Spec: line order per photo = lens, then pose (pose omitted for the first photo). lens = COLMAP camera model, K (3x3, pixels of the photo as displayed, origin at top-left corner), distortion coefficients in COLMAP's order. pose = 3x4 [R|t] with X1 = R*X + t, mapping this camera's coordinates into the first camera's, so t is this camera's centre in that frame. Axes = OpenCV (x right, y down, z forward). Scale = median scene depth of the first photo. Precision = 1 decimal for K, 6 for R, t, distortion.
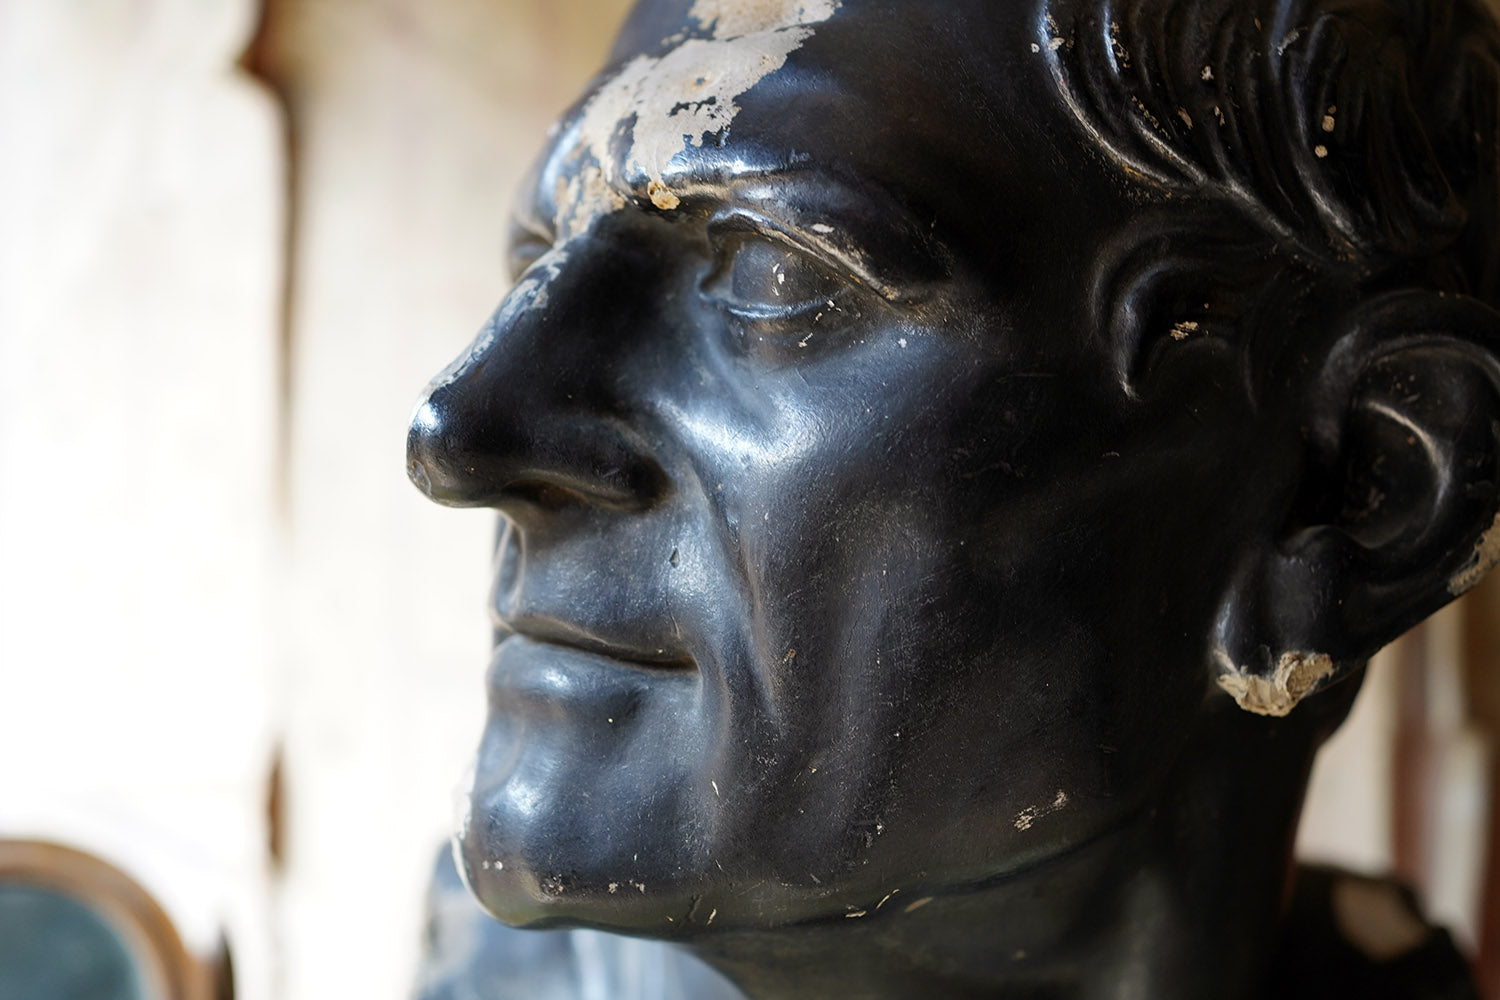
lens RADIAL K [[1535.2, 0, 749.1], [0, 1535.2, 510.4], [0, 0, 1]] dist [0.048431, 0.000000]
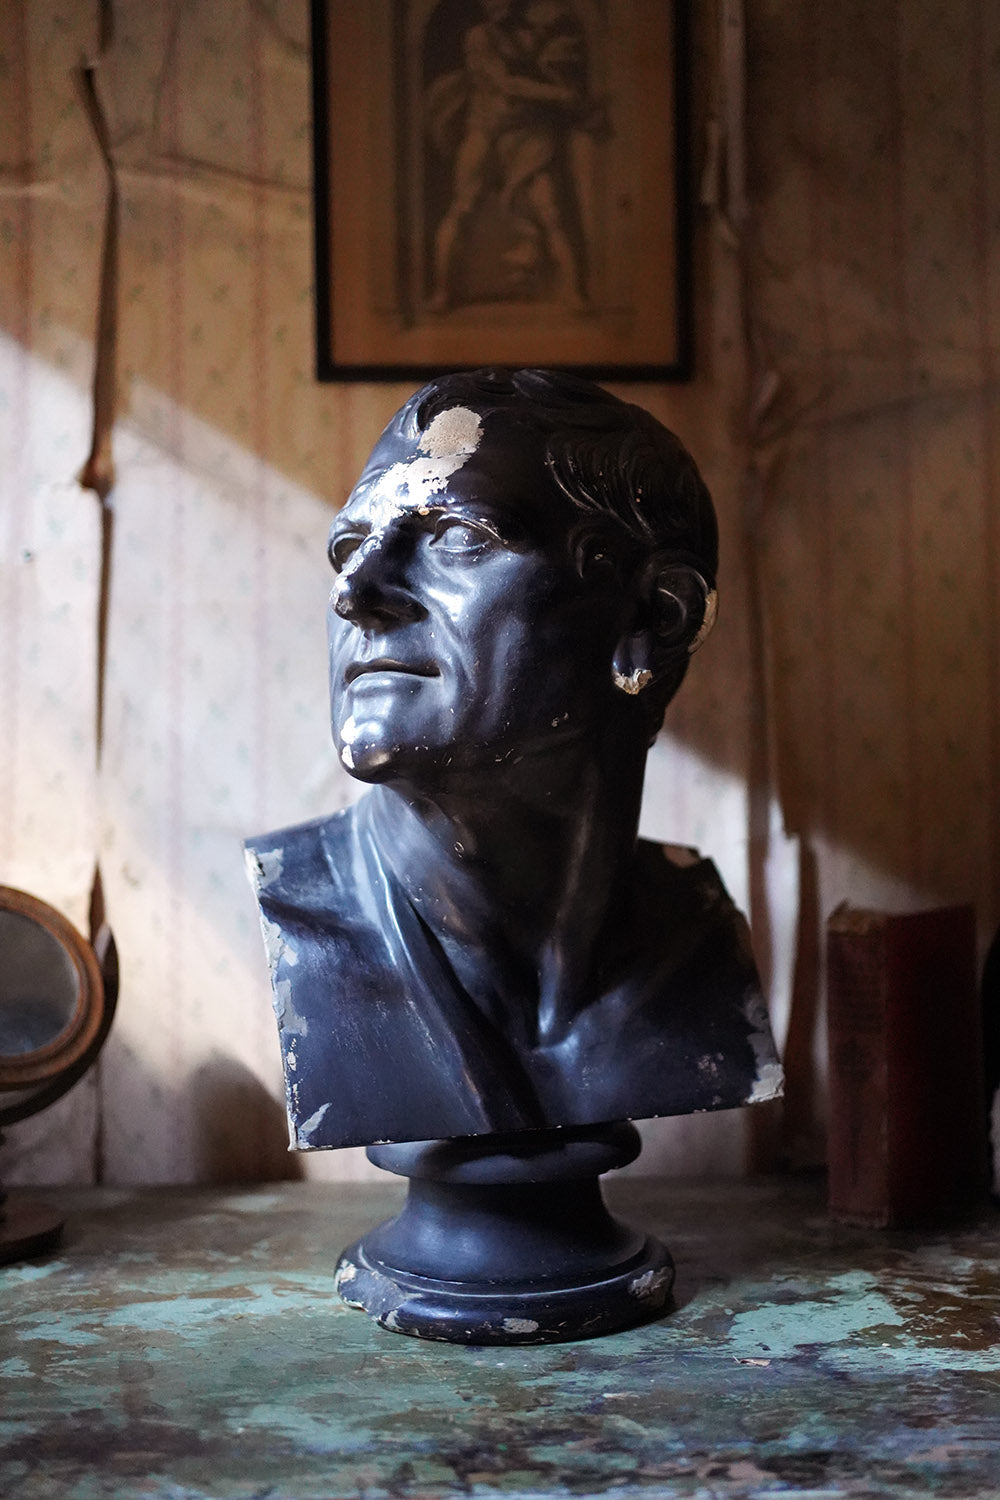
lens RADIAL K [[1535.2, 0, 506.9], [0, 1535.2, 750.1], [0, 0, 1]] dist [0.048431, 0.000000]
pose [[0.967851, -0.021076, 0.250642, -0.633531], [0.047648, 0.993803, -0.100425, 0.536643], [-0.246972, 0.109138, 0.962857, -1.753555]]
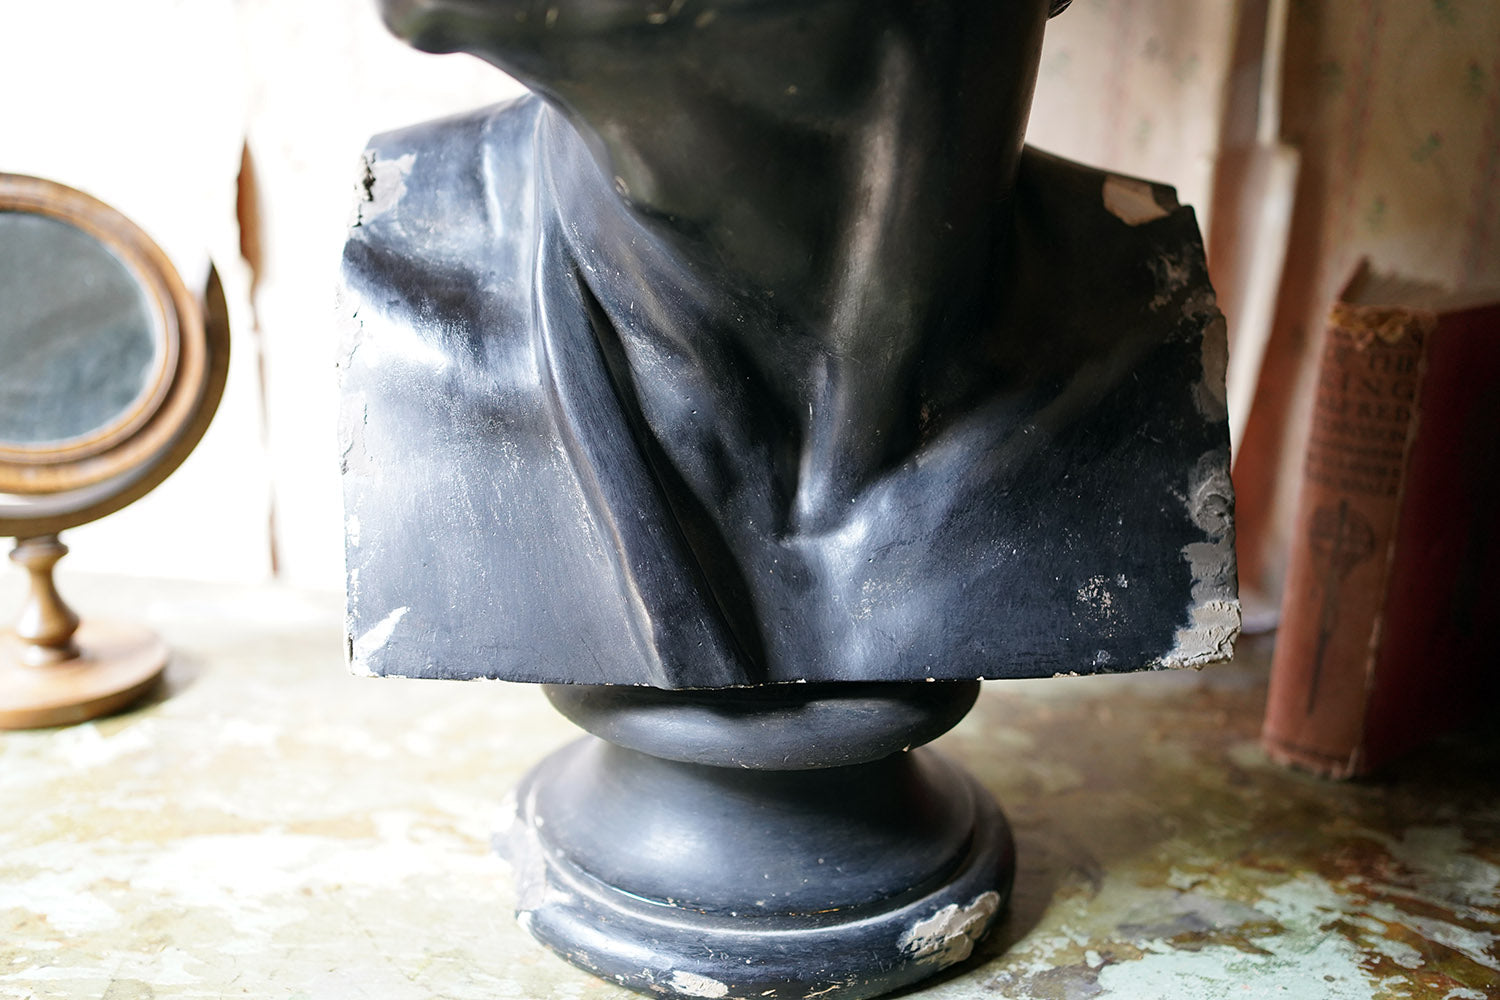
lens RADIAL K [[1535.2, 0, 751.8], [0, 1535.2, 497.1], [0, 0, 1]] dist [0.048431, 0.000000]
pose [[0.990742, -0.025851, 0.133272, -0.116074], [-0.004328, 0.975189, 0.221332, 0.376396], [-0.135687, -0.219860, 0.966049, -0.439609]]
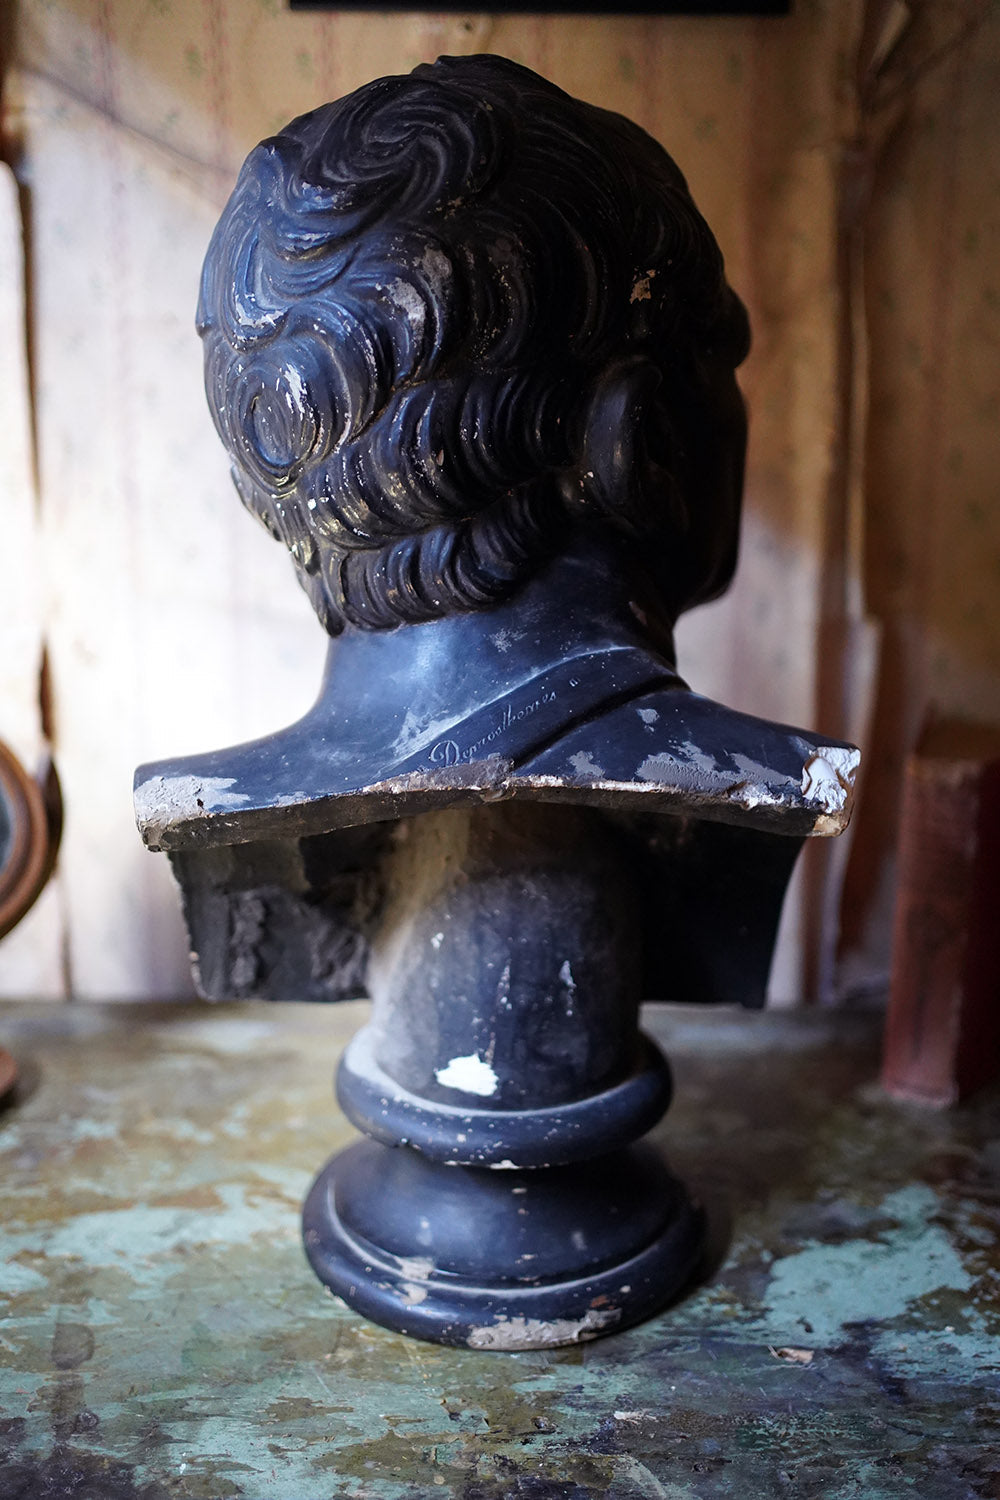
lens RADIAL K [[1535.2, 0, 510.6], [0, 1535.2, 757.6], [0, 0, 1]] dist [0.048431, 0.000000]
pose [[0.974536, -0.066819, 0.214045, -0.395100], [0.028965, 0.984083, 0.175331, 0.035336], [-0.222354, -0.164666, 0.960960, -1.084813]]
